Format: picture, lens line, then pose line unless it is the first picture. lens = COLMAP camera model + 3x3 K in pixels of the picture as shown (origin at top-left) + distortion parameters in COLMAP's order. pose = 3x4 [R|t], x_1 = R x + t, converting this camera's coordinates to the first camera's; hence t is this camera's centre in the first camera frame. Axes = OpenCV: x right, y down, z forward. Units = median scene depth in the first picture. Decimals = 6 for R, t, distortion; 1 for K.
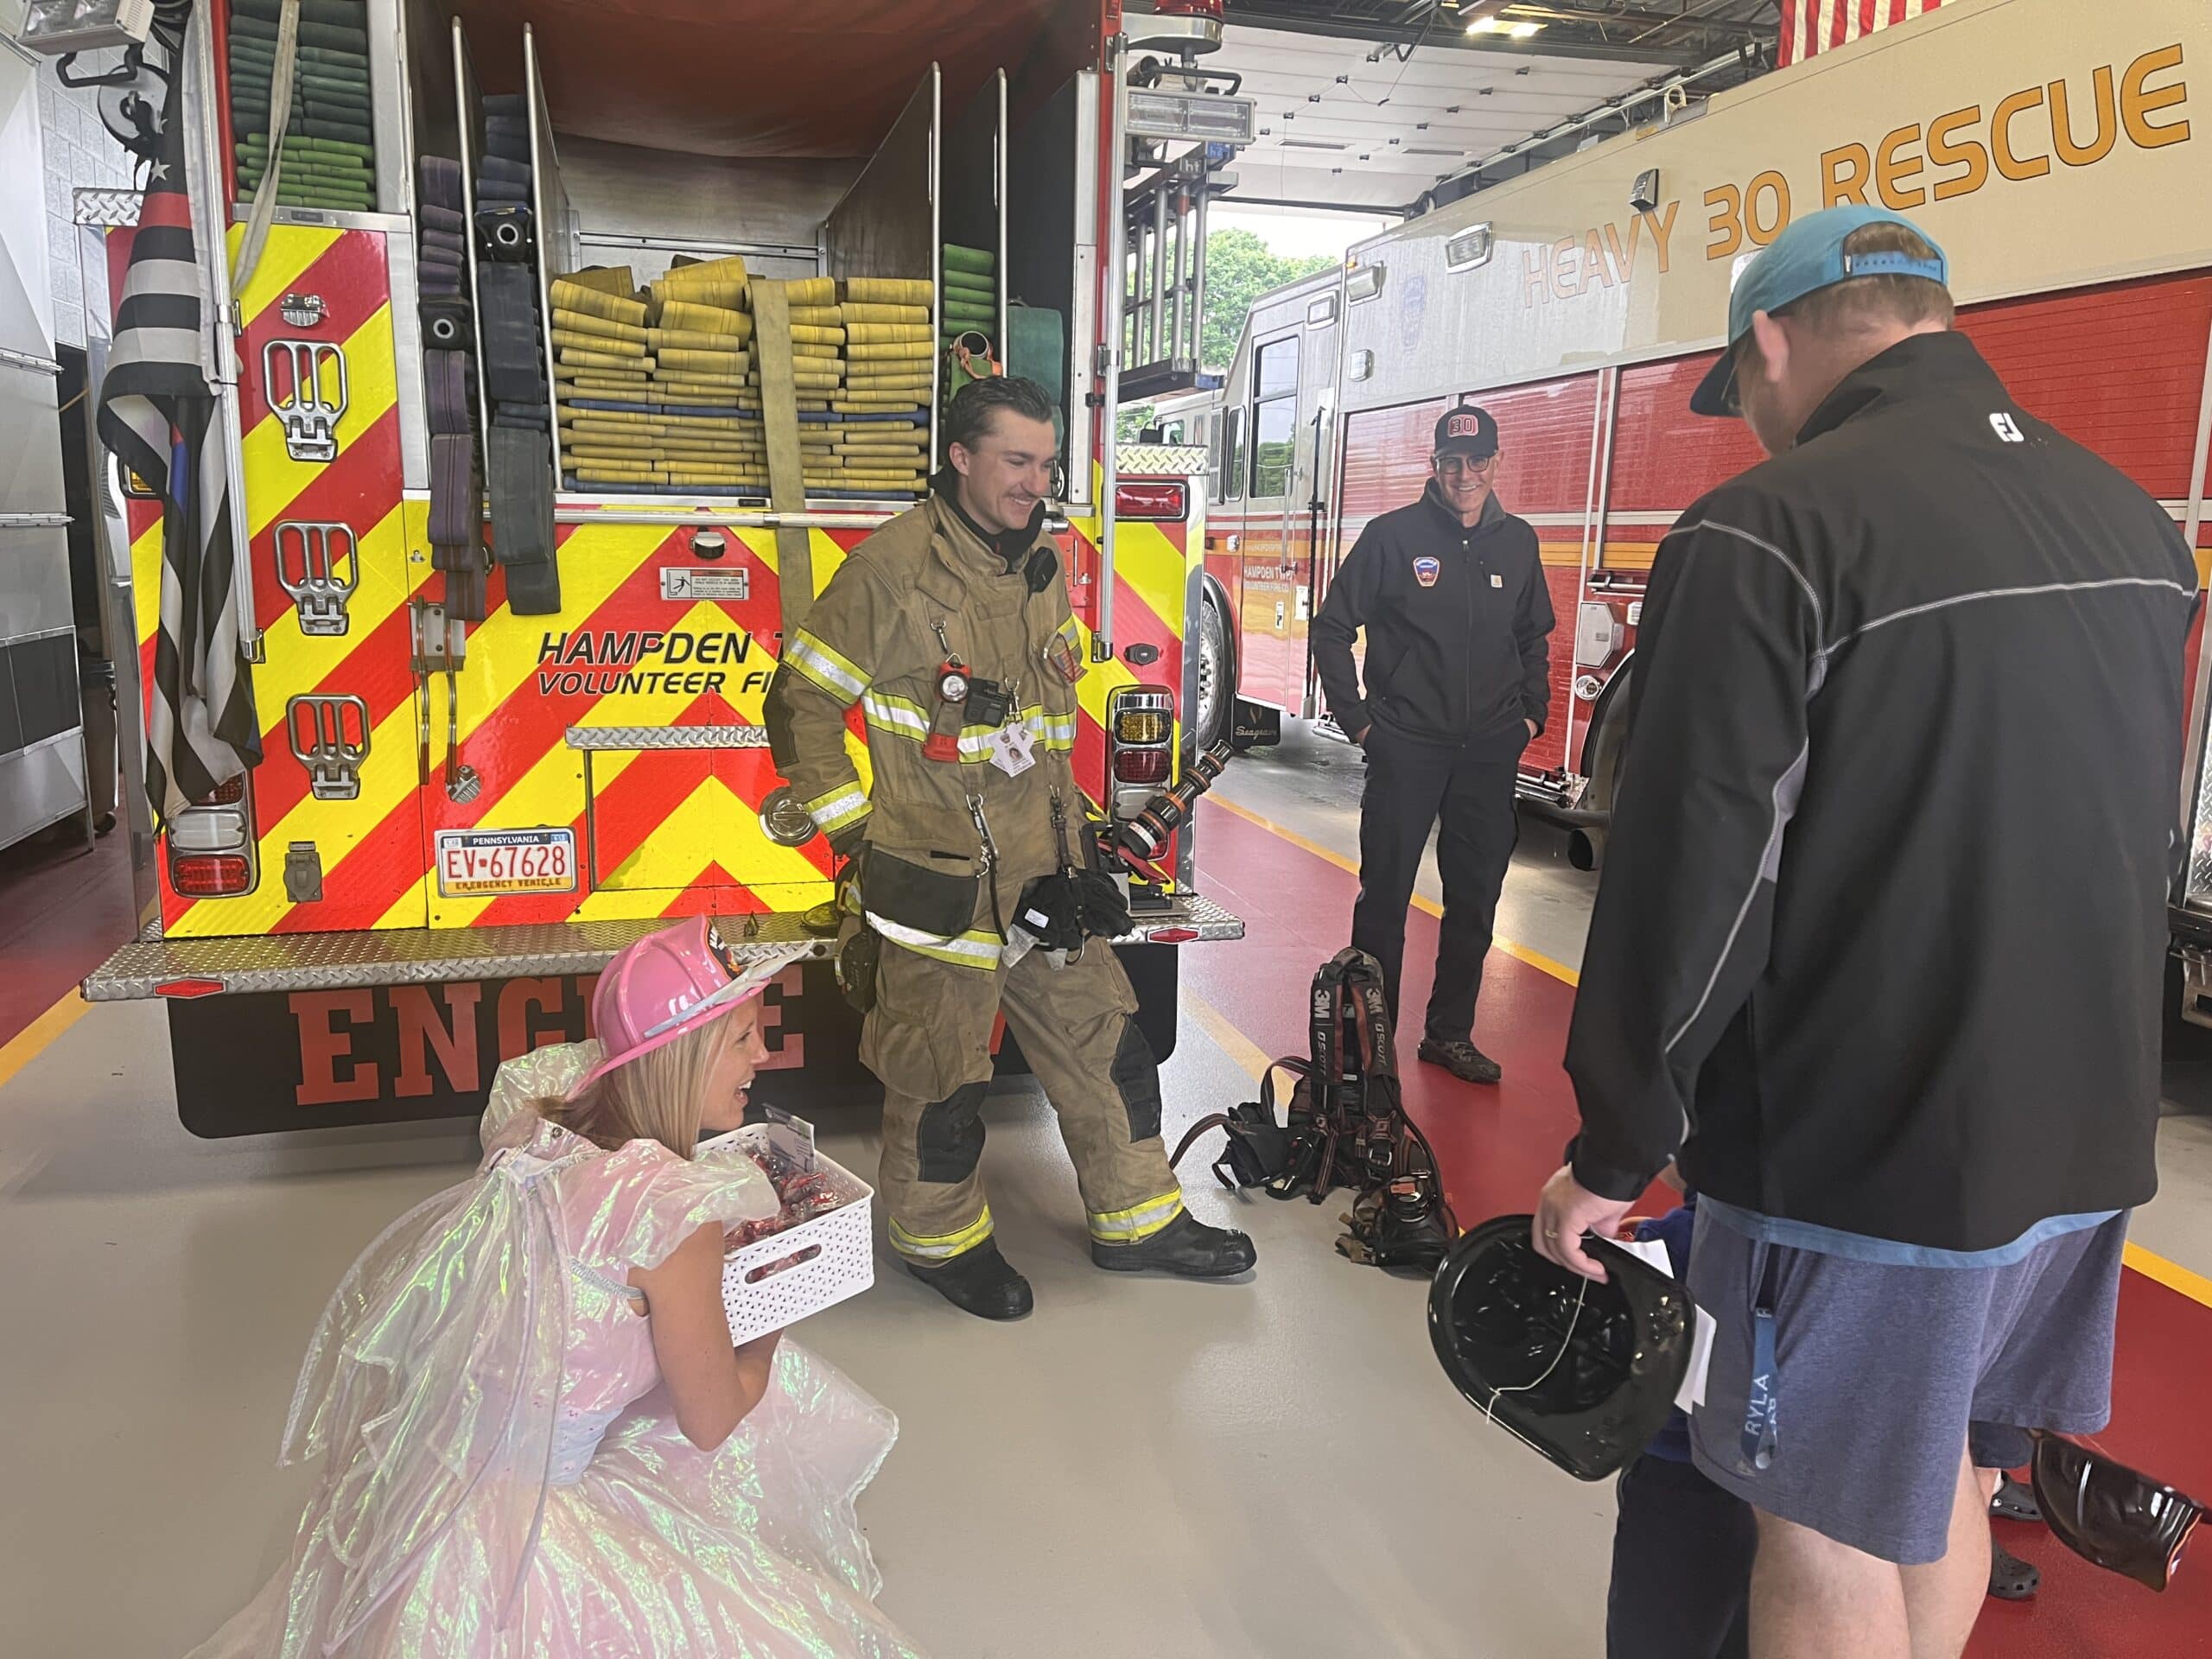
lens RADIAL K [[1707.0, 0, 1101.2], [0, 1707.0, 831.8], [0, 0, 1]] dist [0.112511, -0.145932]
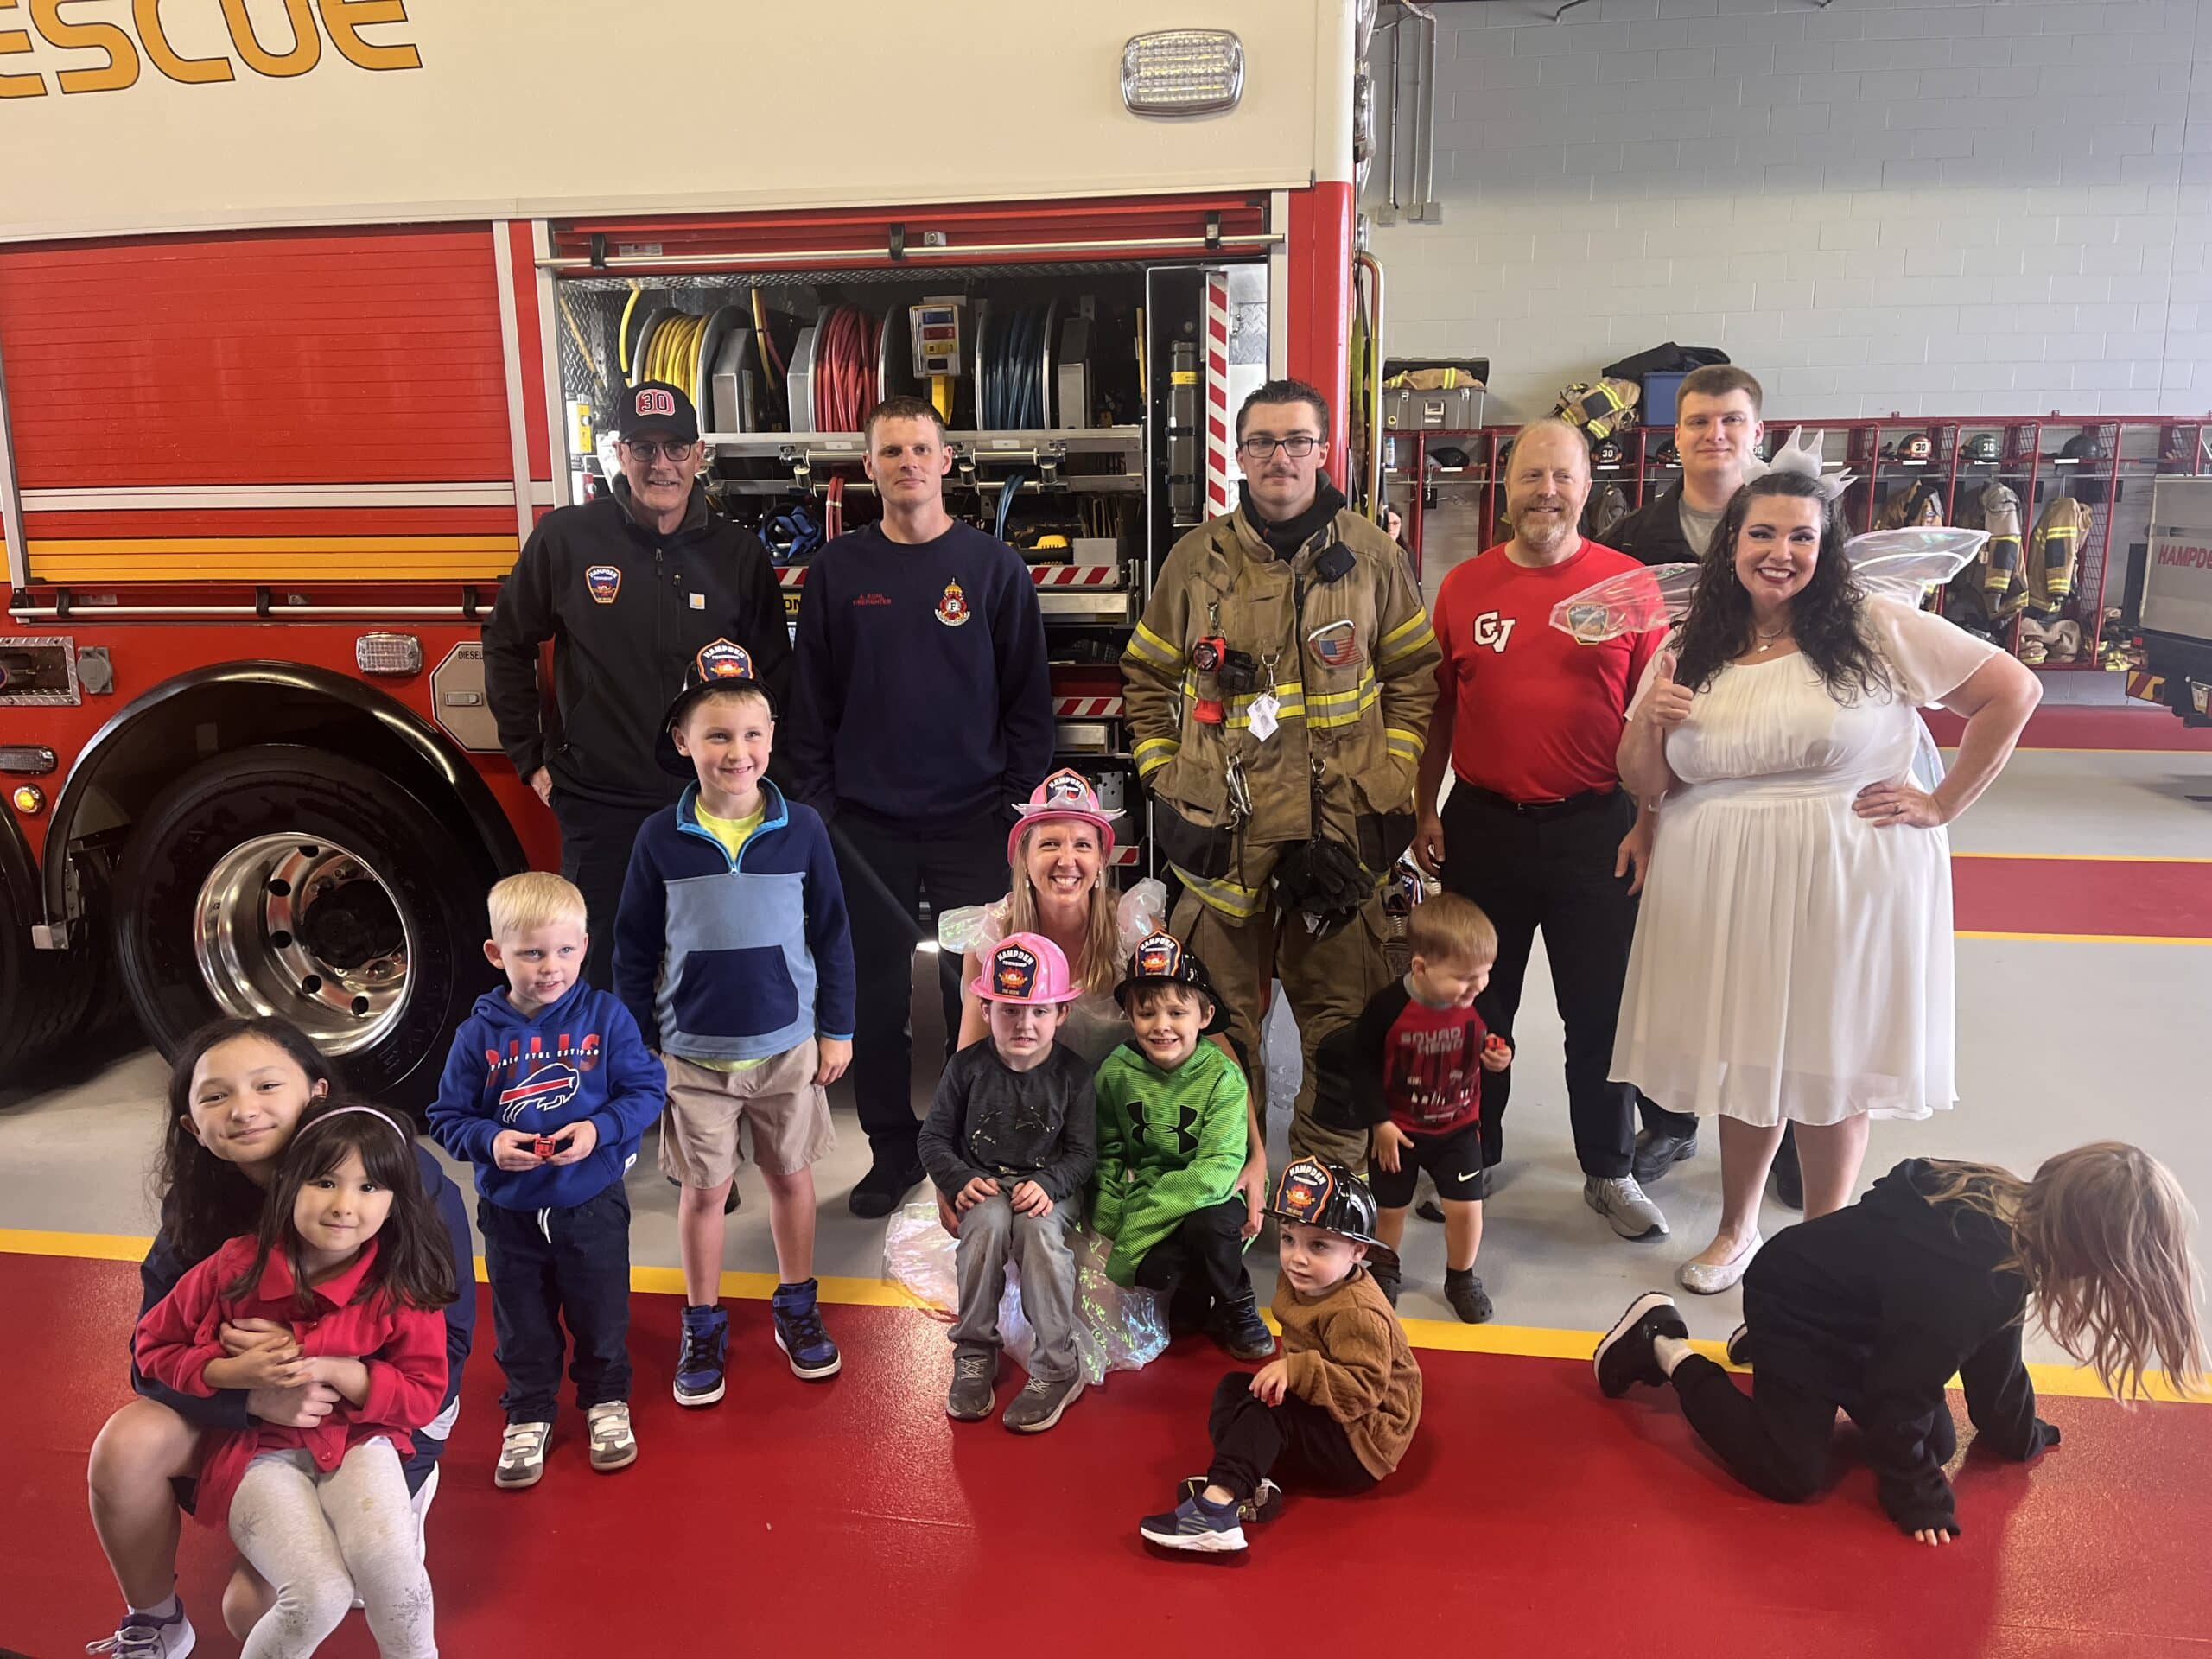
lens RADIAL K [[1707.0, 0, 1101.2], [0, 1707.0, 831.8], [0, 0, 1]] dist [0.112511, -0.145932]
pose [[0.404274, -0.181719, 0.896404, -0.088441], [0.181430, 0.976522, 0.116136, -0.058140], [-0.896463, 0.115684, 0.427752, 0.340031]]
